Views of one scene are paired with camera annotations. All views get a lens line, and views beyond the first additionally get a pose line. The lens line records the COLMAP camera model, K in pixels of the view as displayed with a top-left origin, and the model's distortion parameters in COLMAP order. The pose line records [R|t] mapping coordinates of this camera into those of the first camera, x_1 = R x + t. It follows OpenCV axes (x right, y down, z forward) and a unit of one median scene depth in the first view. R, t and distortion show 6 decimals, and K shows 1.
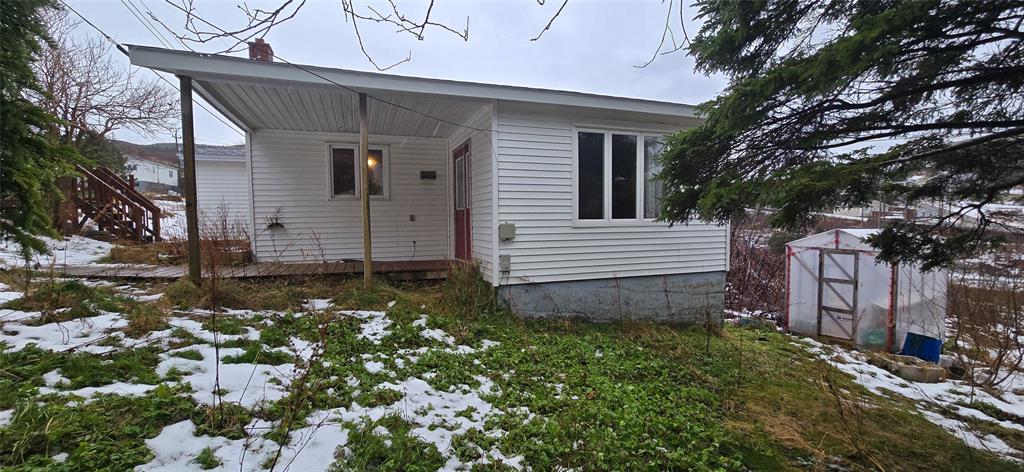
lens RADIAL K [[418.7, 0, 509.4], [0, 418.7, 241.2], [0, 0, 1]] dist [0.000621, 0.000041]
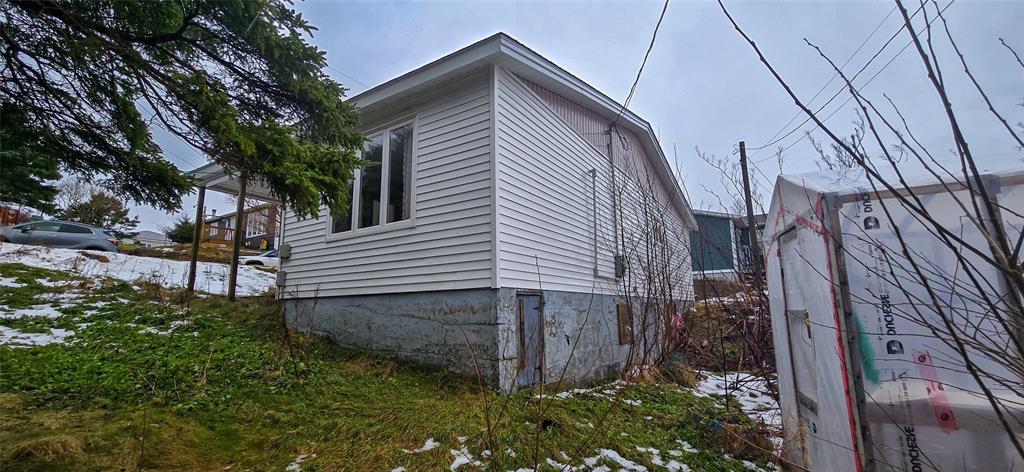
lens RADIAL K [[418.7, 0, 511.3], [0, 418.7, 237.2], [0, 0, 1]] dist [0.000621, 0.000041]
pose [[0.606463, -0.137621, -0.783111, 0.972349], [-0.028588, 0.980496, -0.194449, 0.110148], [0.794597, 0.140314, 0.590701, 0.619666]]
